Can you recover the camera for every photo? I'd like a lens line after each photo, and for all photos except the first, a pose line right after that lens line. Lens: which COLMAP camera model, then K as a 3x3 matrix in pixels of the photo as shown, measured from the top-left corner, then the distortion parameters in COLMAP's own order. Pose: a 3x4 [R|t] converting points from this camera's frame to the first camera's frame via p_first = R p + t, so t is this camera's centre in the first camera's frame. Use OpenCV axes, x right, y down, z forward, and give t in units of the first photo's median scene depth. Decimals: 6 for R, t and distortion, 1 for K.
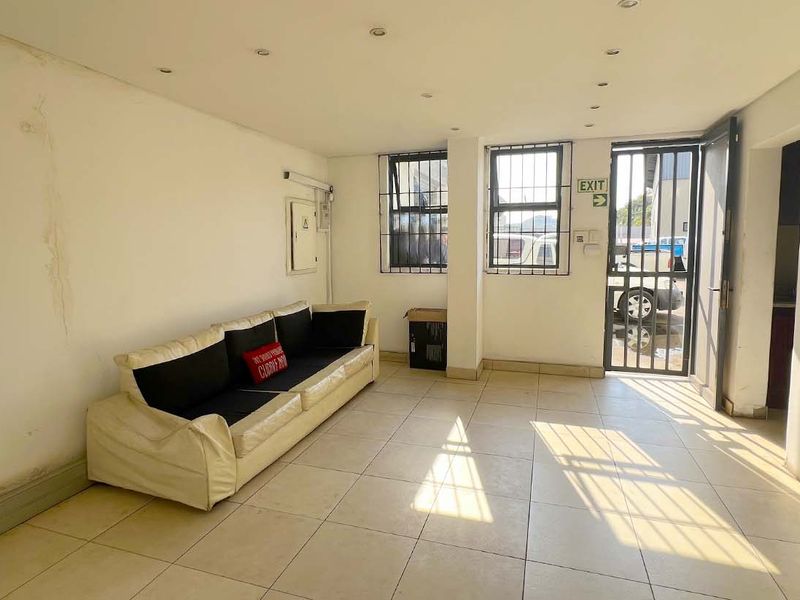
lens RADIAL K [[477.9, 0, 400.0], [0, 477.9, 300.0], [0, 0, 1]] dist [0.001260, 0.001385]
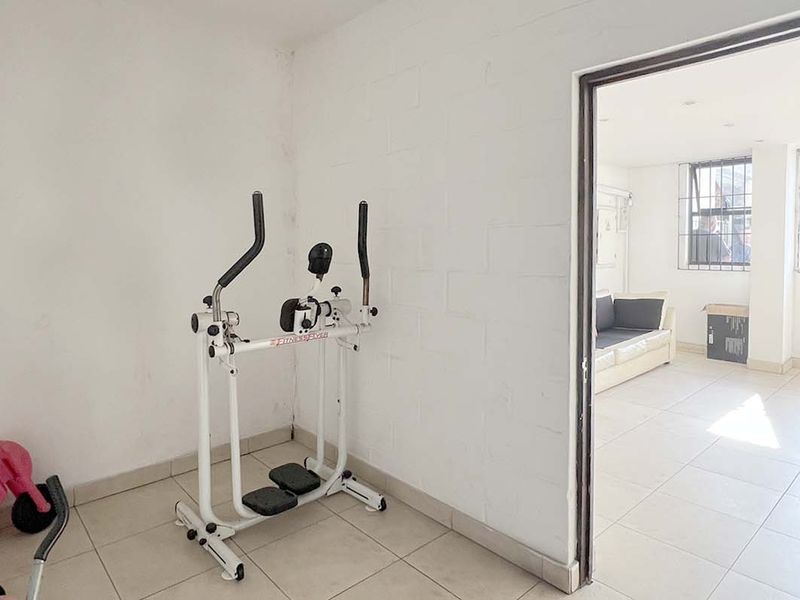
lens RADIAL K [[514.0, 0, 402.2], [0, 514.0, 263.7], [0, 0, 1]] dist [0.001868, 0.000003]
pose [[0.869623, 0.021796, -0.493235, -0.009692], [-0.062240, 0.995895, -0.065727, 0.049763], [0.489778, 0.087857, 0.867409, -0.353659]]
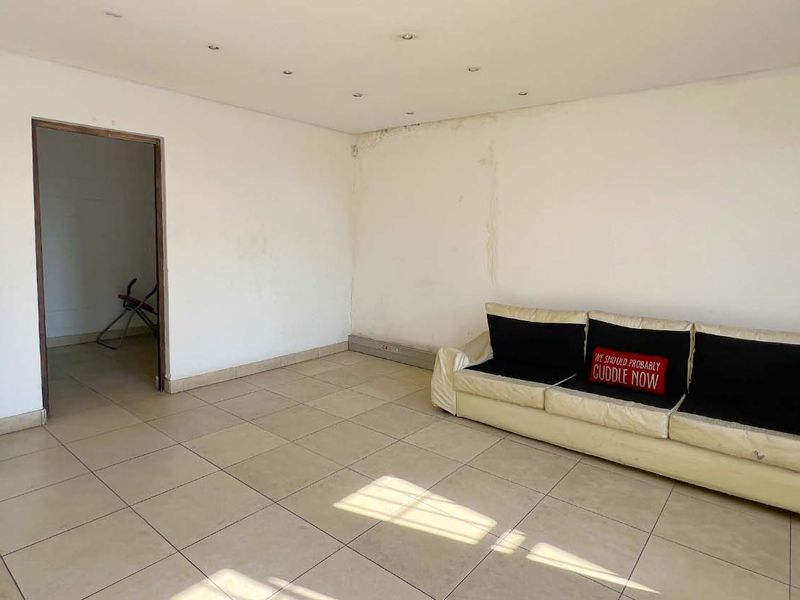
lens RADIAL K [[477.9, 0, 400.0], [0, 477.9, 300.0], [0, 0, 1]] dist [0.001260, 0.001385]
pose [[-0.358564, 0.146297, -0.921970, 0.392084], [-0.126810, 0.970855, 0.203371, -0.071347], [0.924852, 0.189836, -0.329562, 0.536364]]
